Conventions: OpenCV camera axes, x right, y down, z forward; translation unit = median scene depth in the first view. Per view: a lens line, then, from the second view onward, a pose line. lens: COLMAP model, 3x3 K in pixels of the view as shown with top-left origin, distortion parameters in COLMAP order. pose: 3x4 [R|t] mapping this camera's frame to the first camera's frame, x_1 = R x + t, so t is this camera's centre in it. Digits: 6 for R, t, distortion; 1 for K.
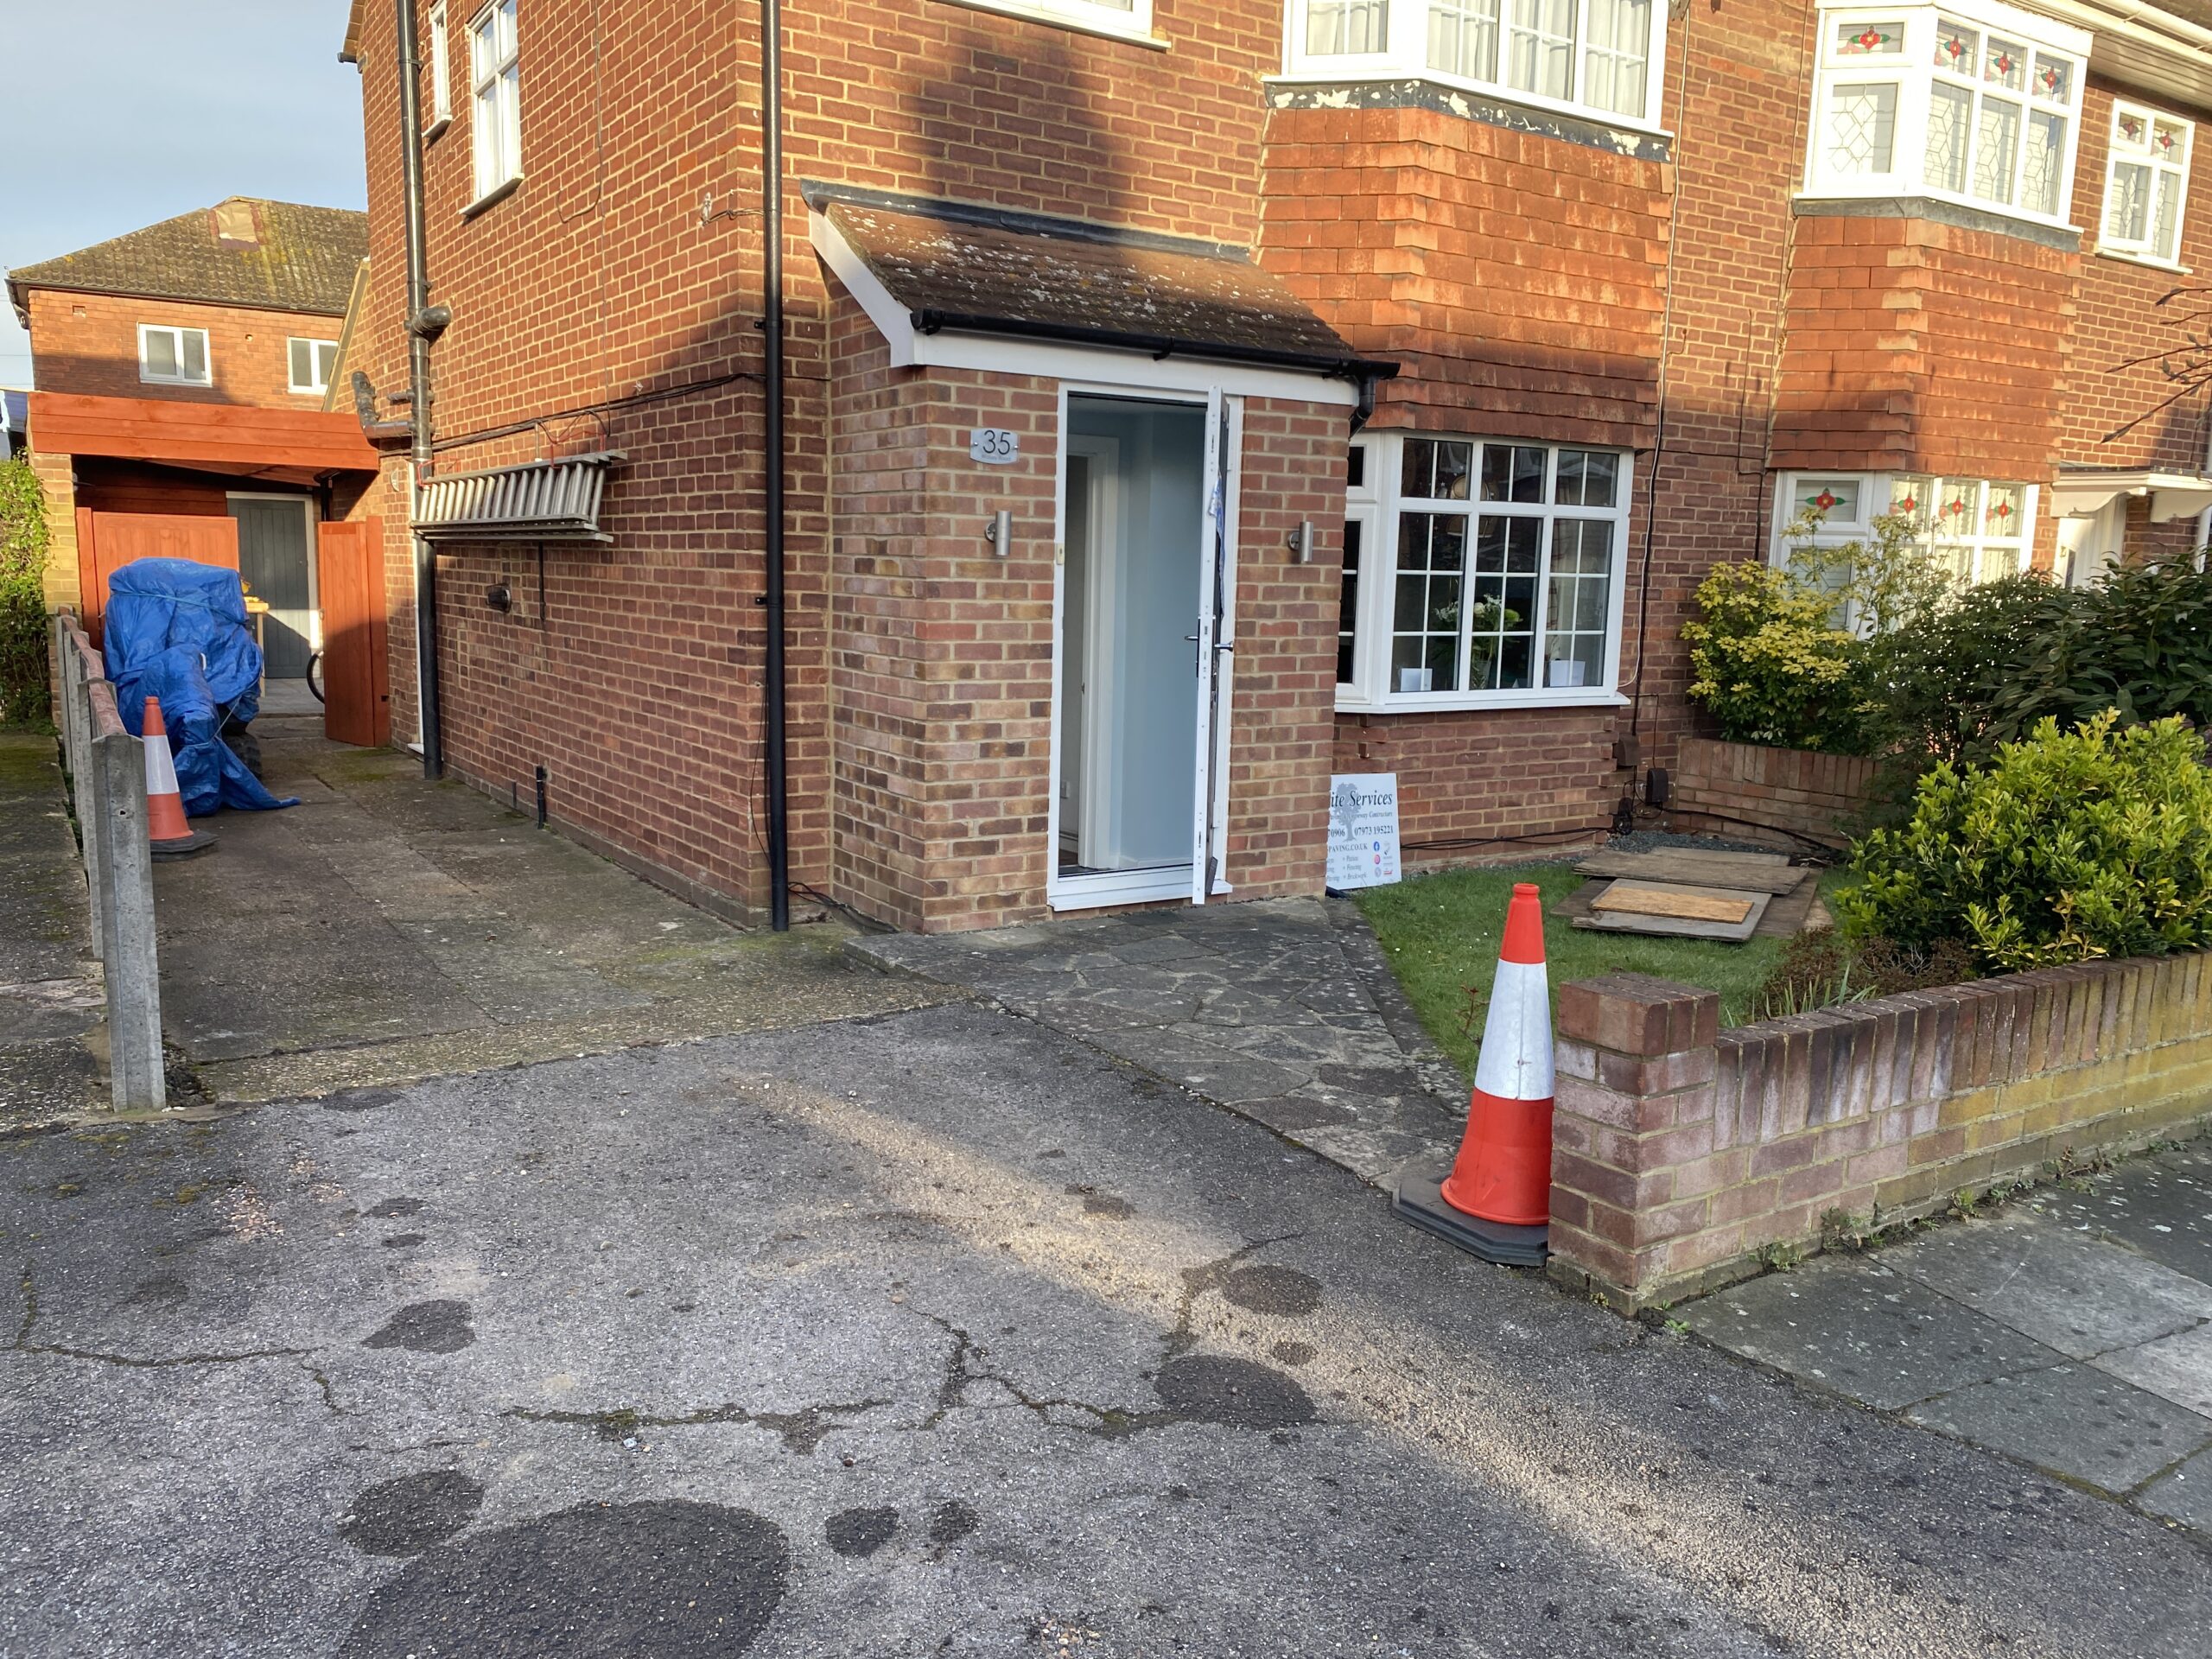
lens RADIAL K [[1675.3, 0, 1106.3], [0, 1675.3, 824.6], [0, 0, 1]] dist [0.032222, -0.024158]
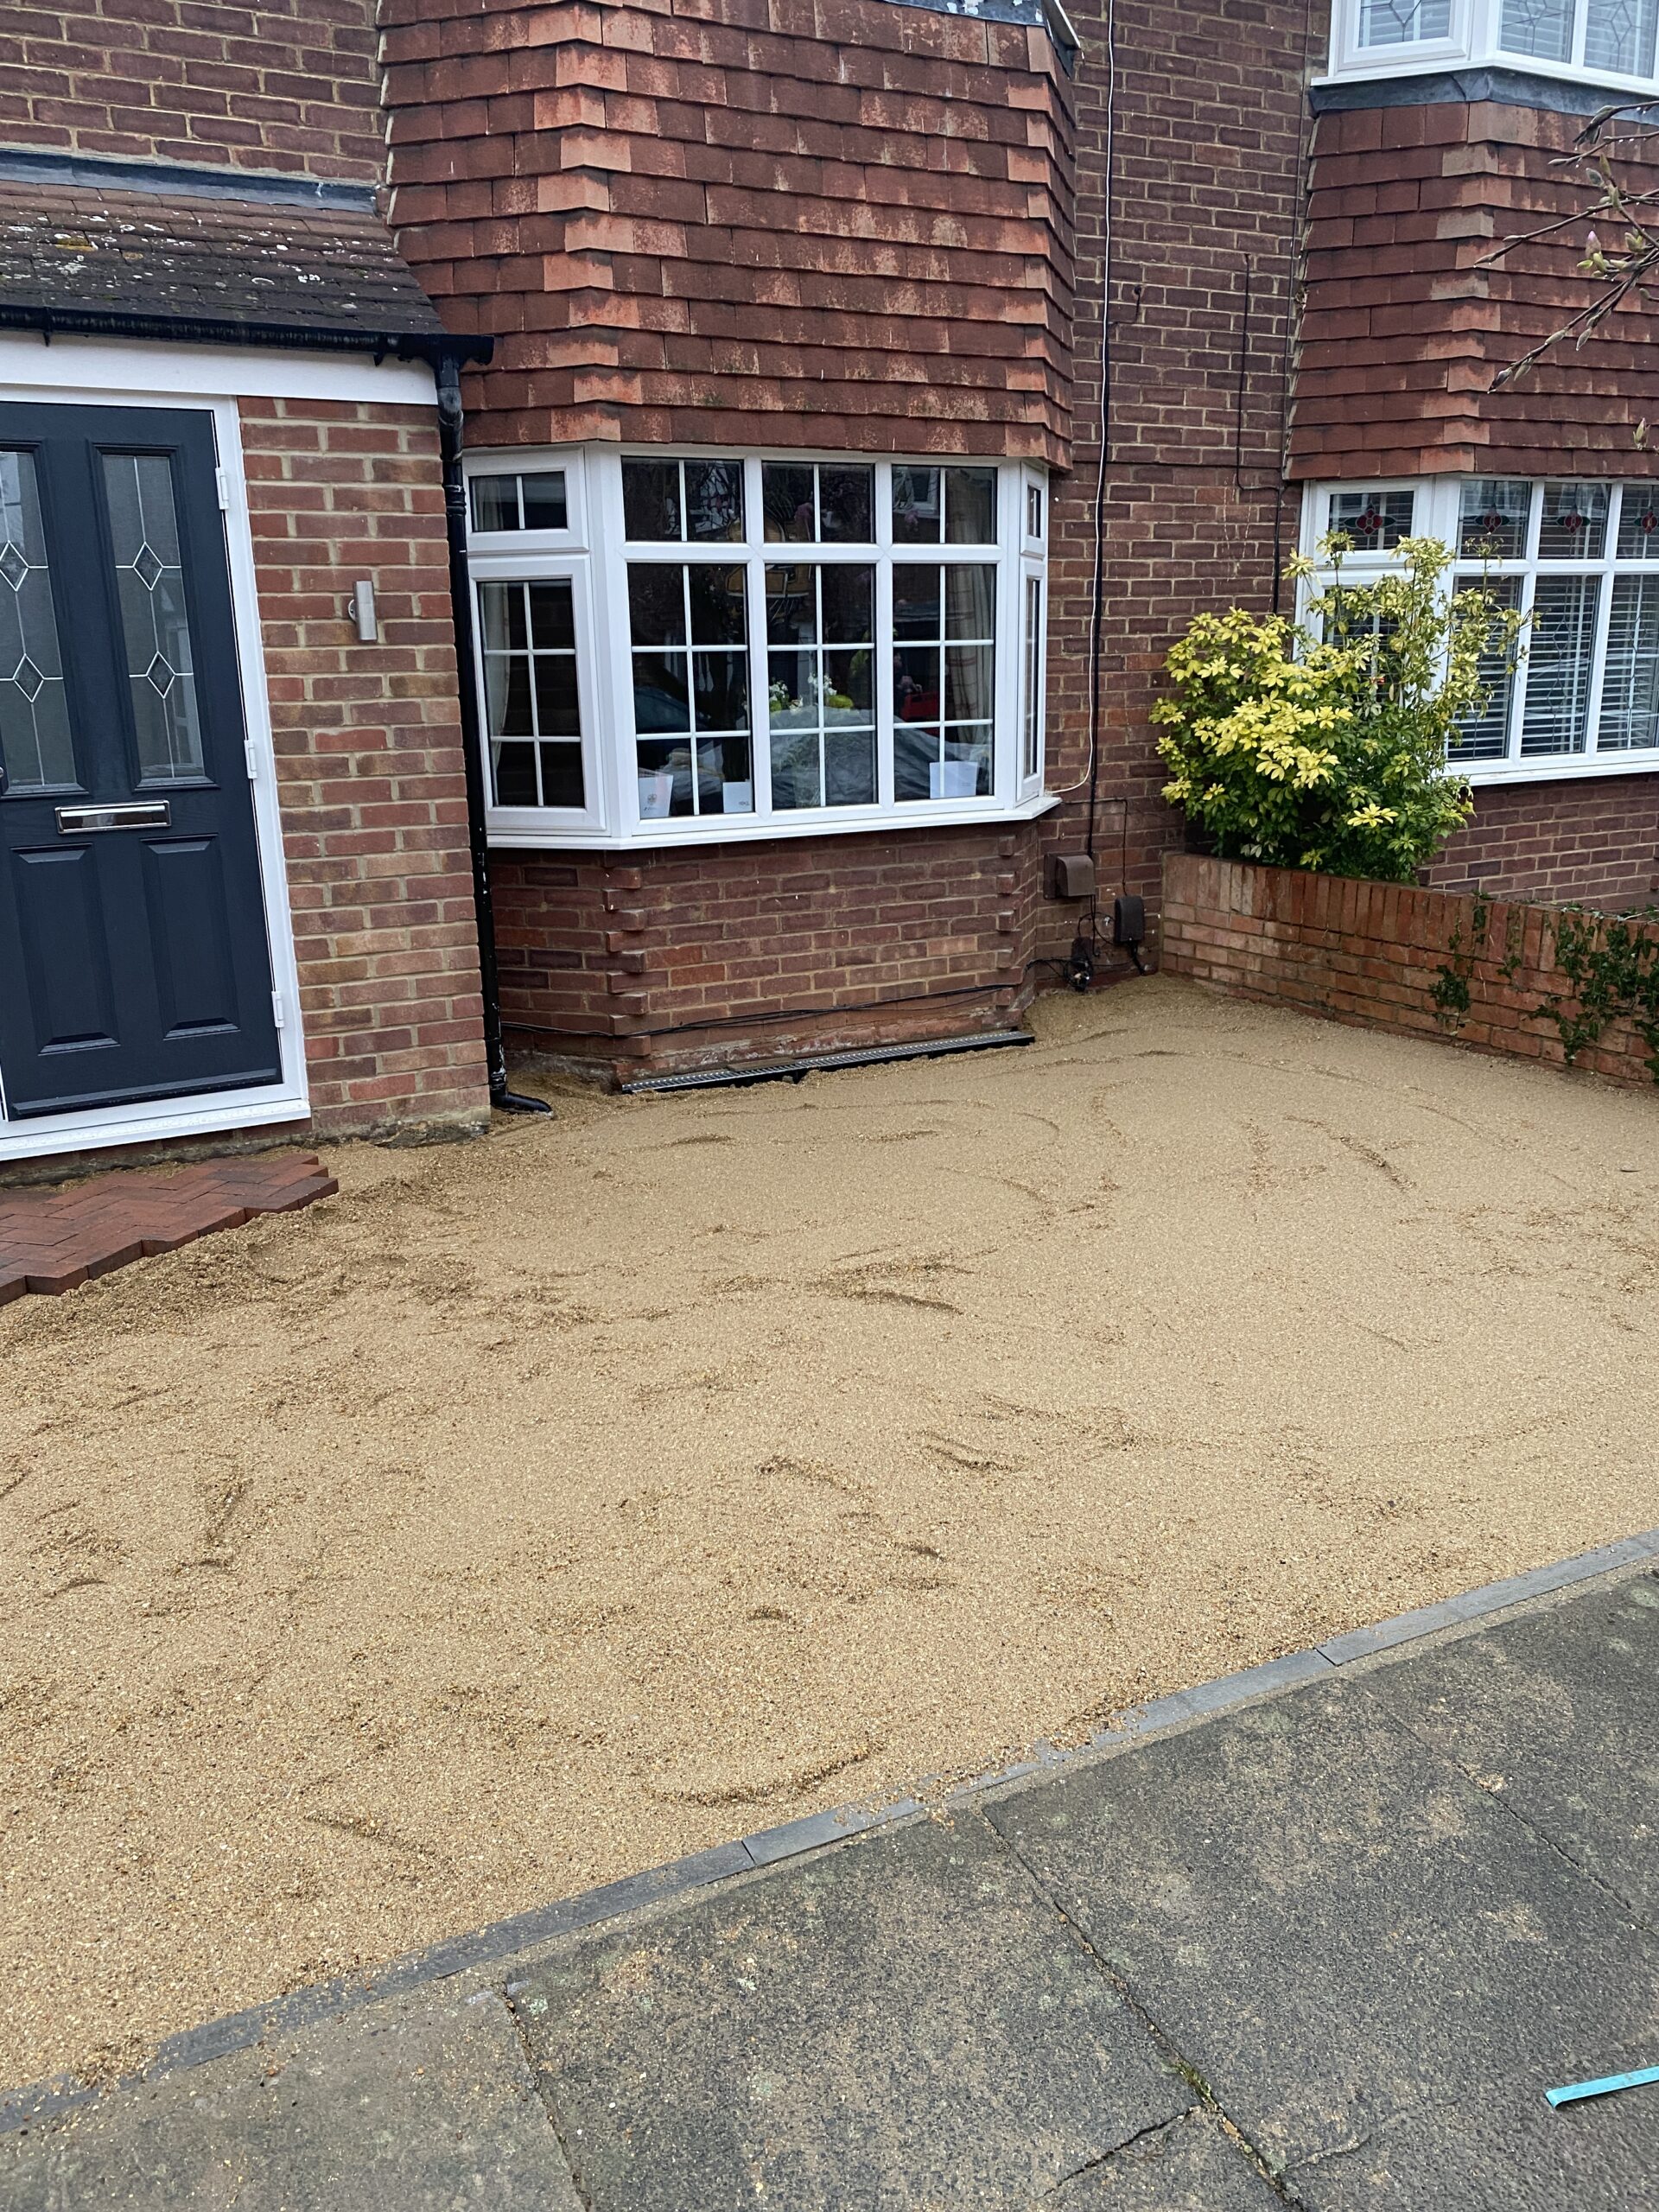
lens RADIAL K [[1675.3, 0, 793.3], [0, 1675.3, 1083.3], [0, 0, 1]] dist [0.032222, -0.024158]
pose [[0.993554, -0.018023, -0.111917, 0.338449], [0.028867, 0.994959, 0.096041, -0.034843], [0.109621, -0.098653, 0.989066, 0.292590]]
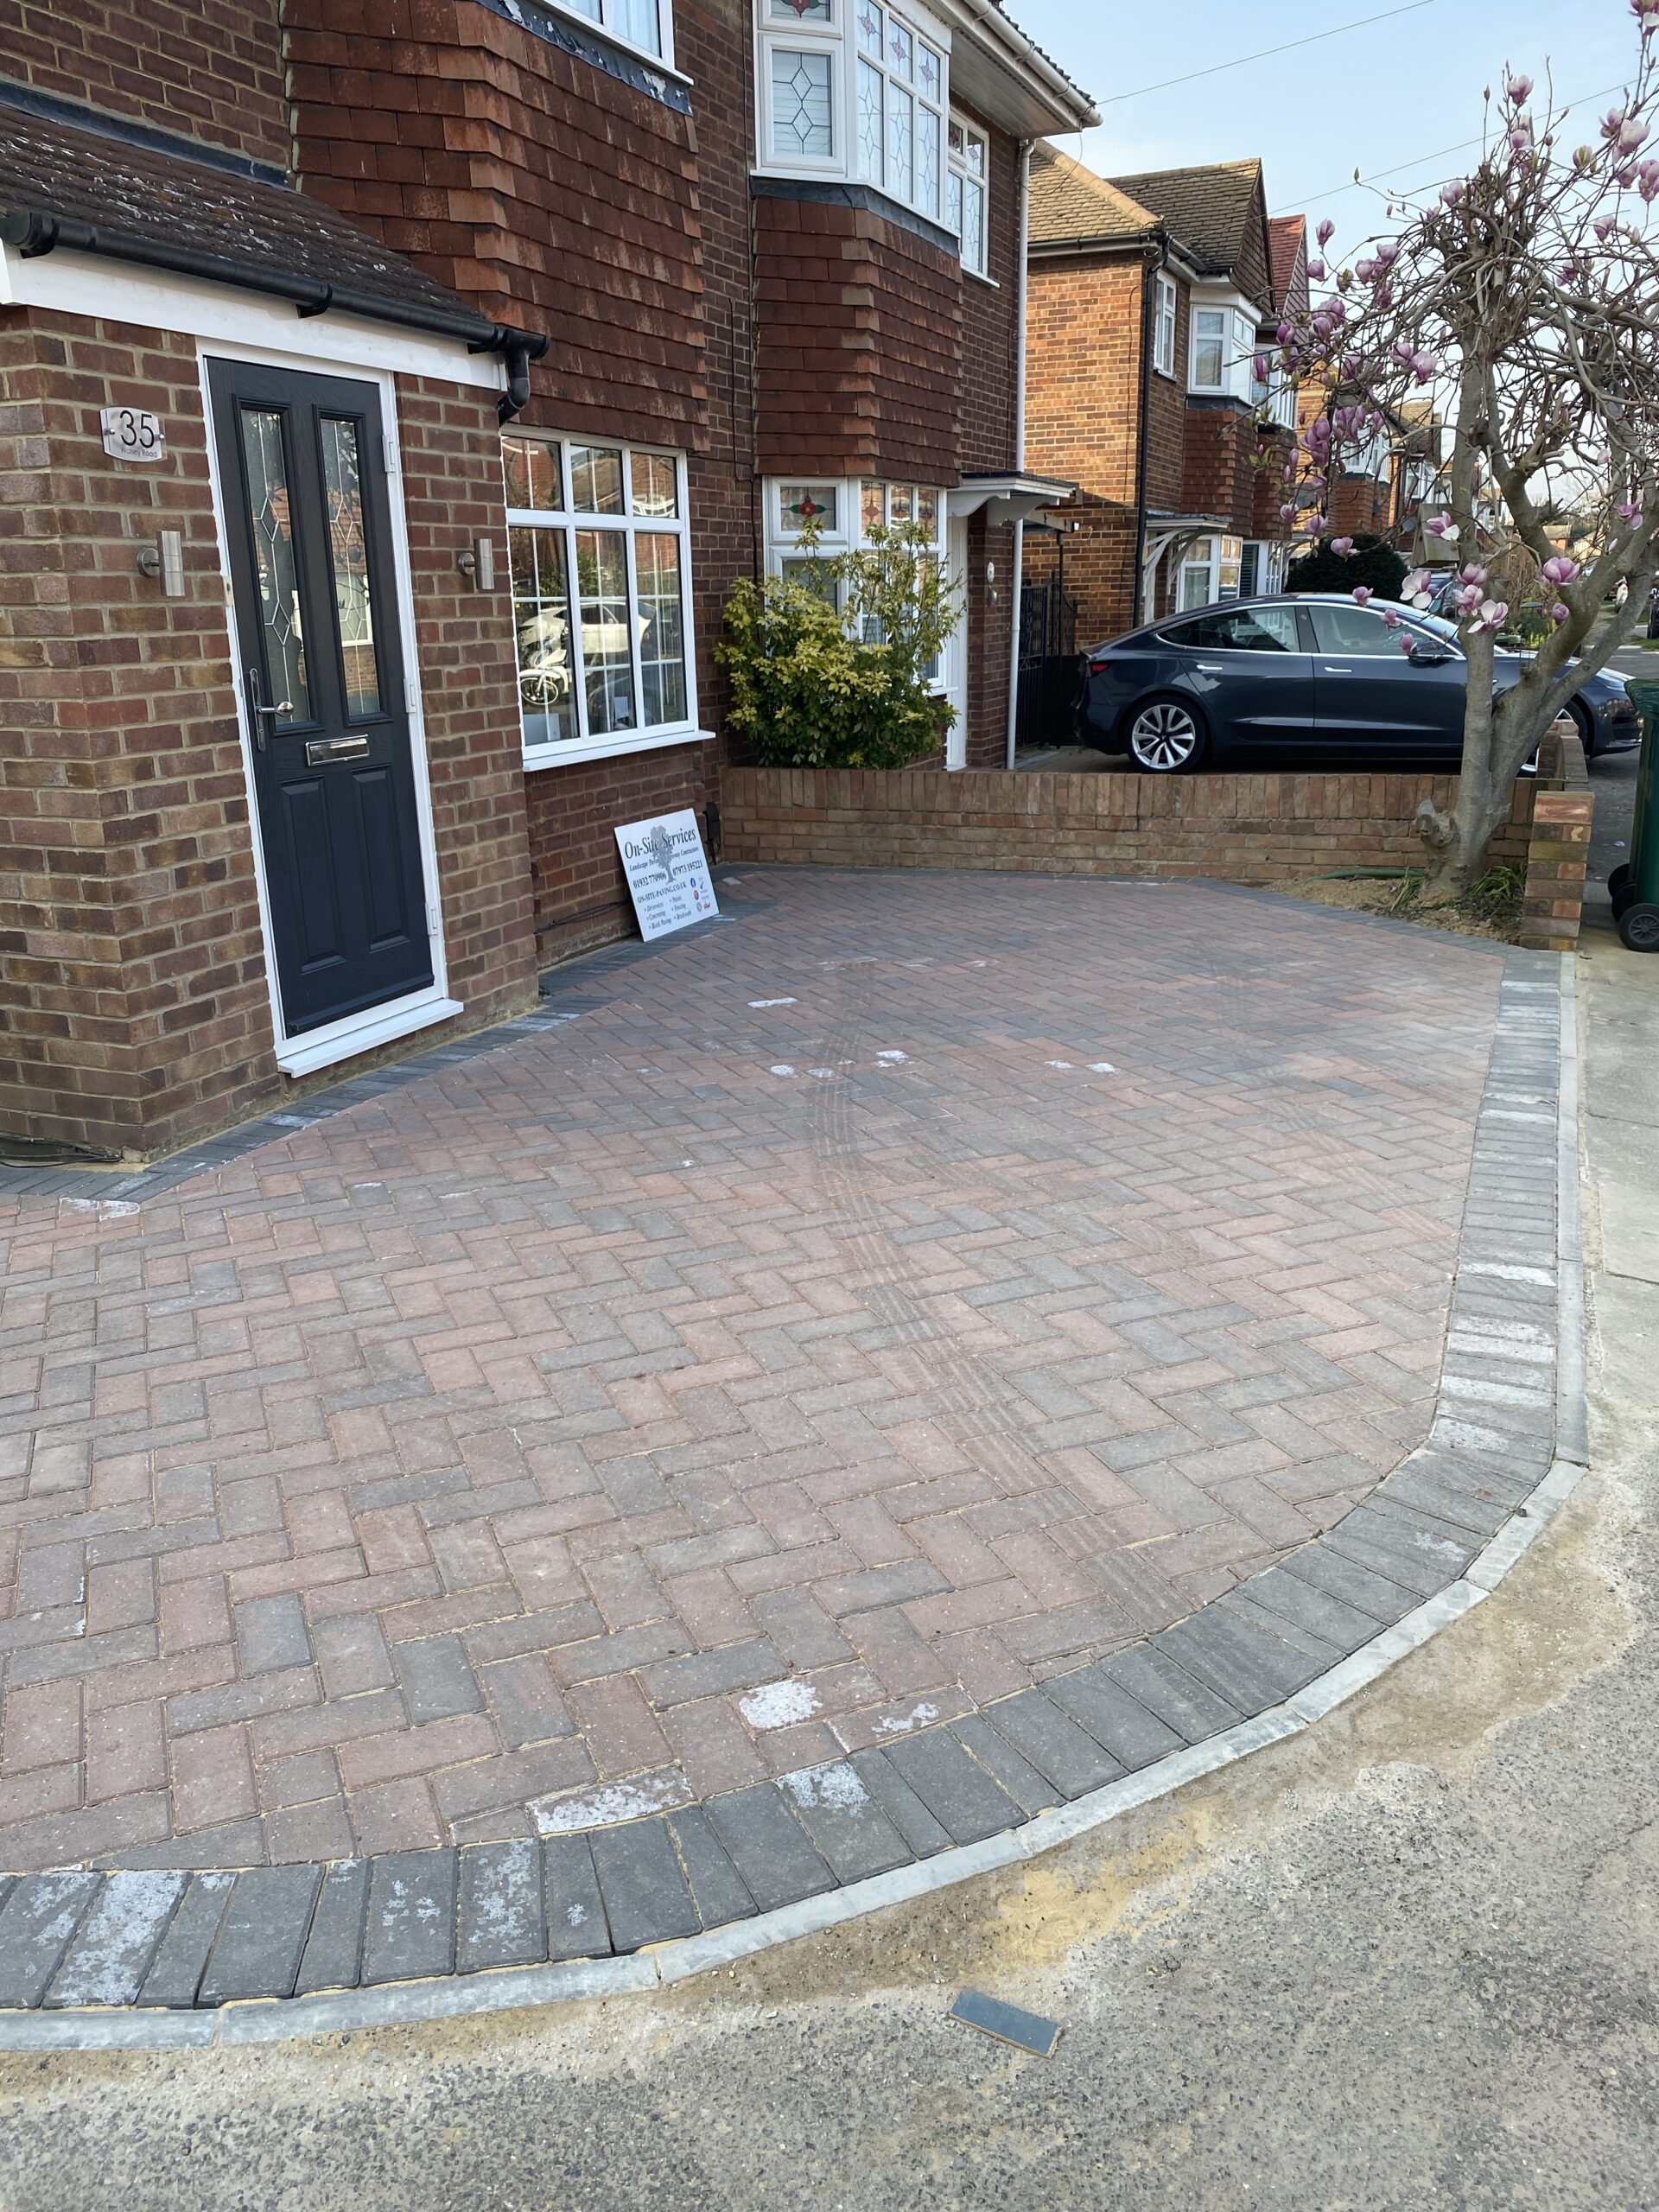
lens RADIAL K [[1675.3, 0, 803.9], [0, 1675.3, 1077.7], [0, 0, 1]] dist [0.032222, -0.024158]
pose [[0.828962, -0.195868, 0.523887, -0.206572], [0.127635, 0.978208, 0.163766, -0.037689], [-0.544547, -0.068889, 0.835897, 0.208230]]
